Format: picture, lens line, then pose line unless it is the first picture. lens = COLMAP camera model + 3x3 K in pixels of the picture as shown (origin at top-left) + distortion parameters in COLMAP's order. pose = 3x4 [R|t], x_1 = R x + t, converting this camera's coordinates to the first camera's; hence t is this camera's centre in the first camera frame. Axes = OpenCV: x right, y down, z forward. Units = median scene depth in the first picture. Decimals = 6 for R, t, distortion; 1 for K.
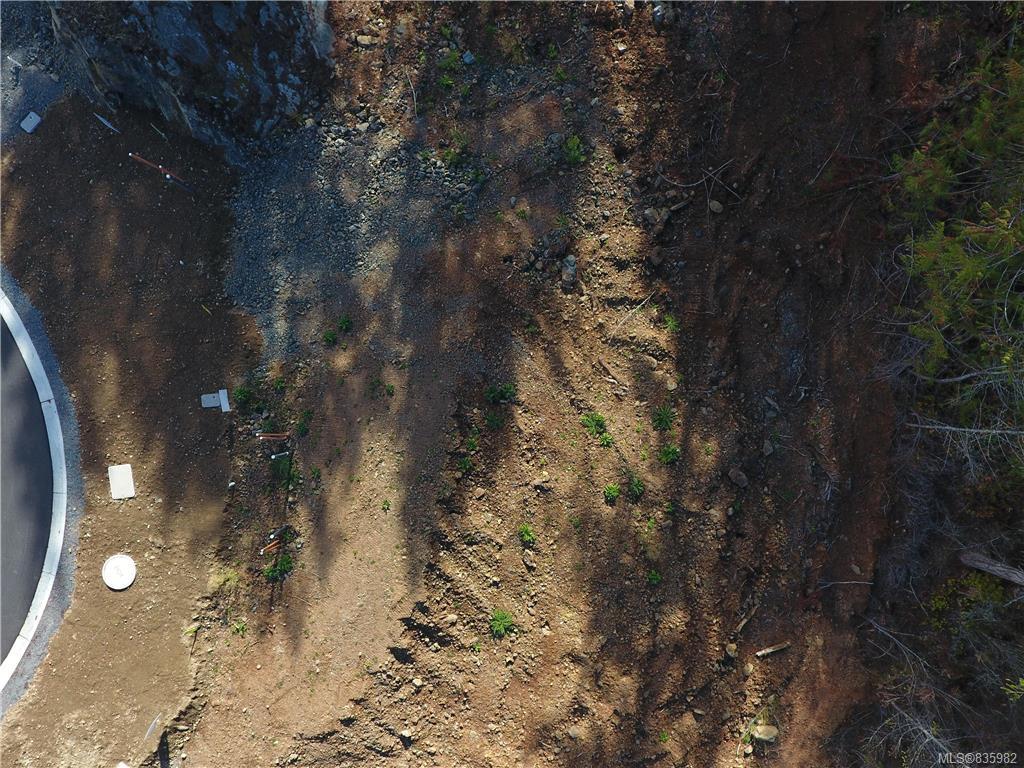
lens RADIAL K [[600.0, 0, 512.9], [0, 600.0, 381.3], [0, 0, 1]] dist [-0.000035, -0.003771]
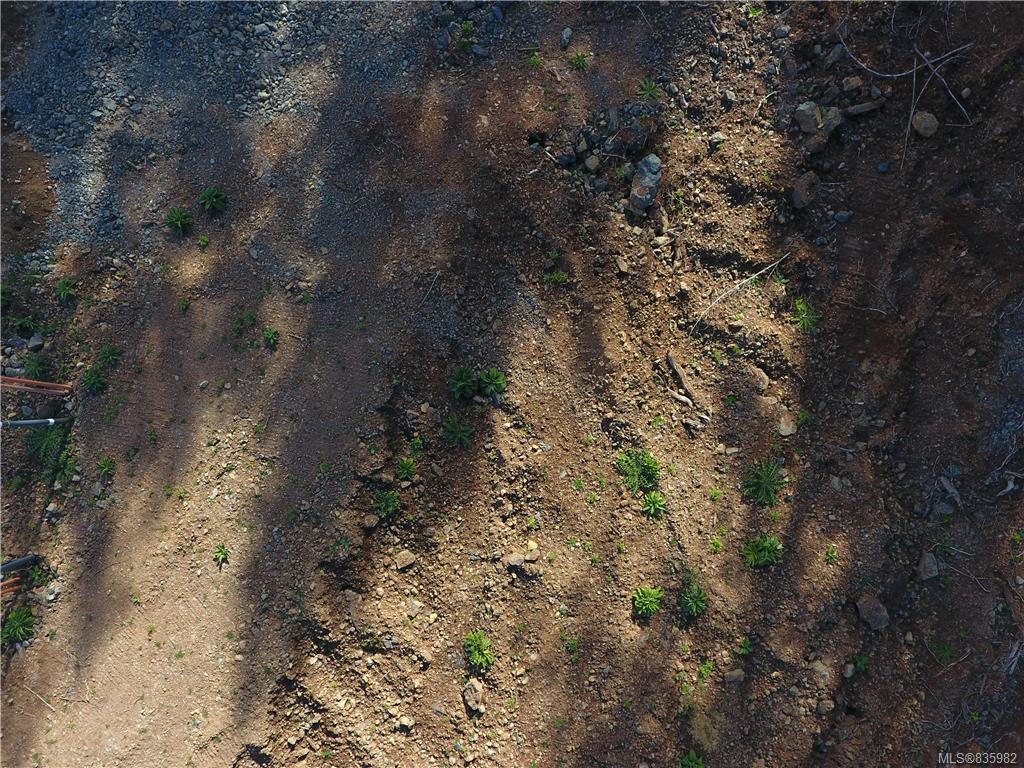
lens RADIAL K [[600.0, 0, 512.9], [0, 600.0, 381.3], [0, 0, 1]] dist [-0.000035, -0.003771]
pose [[0.983077, 0.183139, -0.004420, 0.012049], [-0.183143, 0.983086, -0.000440, 0.012159], [0.004265, 0.001242, 0.999990, 0.461597]]
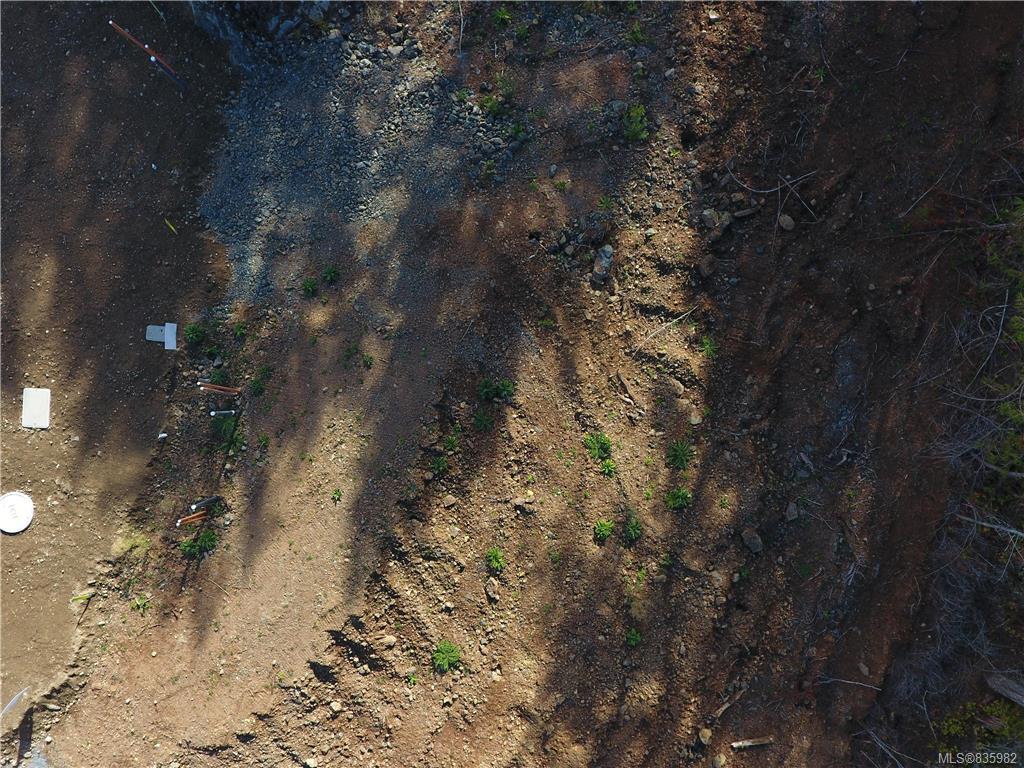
lens RADIAL K [[600.0, 0, 512.9], [0, 600.0, 381.3], [0, 0, 1]] dist [-0.000035, -0.003771]
pose [[0.982109, 0.188276, -0.003706, 0.003467], [-0.188284, 0.982112, -0.002145, 0.005270], [0.003236, 0.002805, 0.999991, 0.154139]]
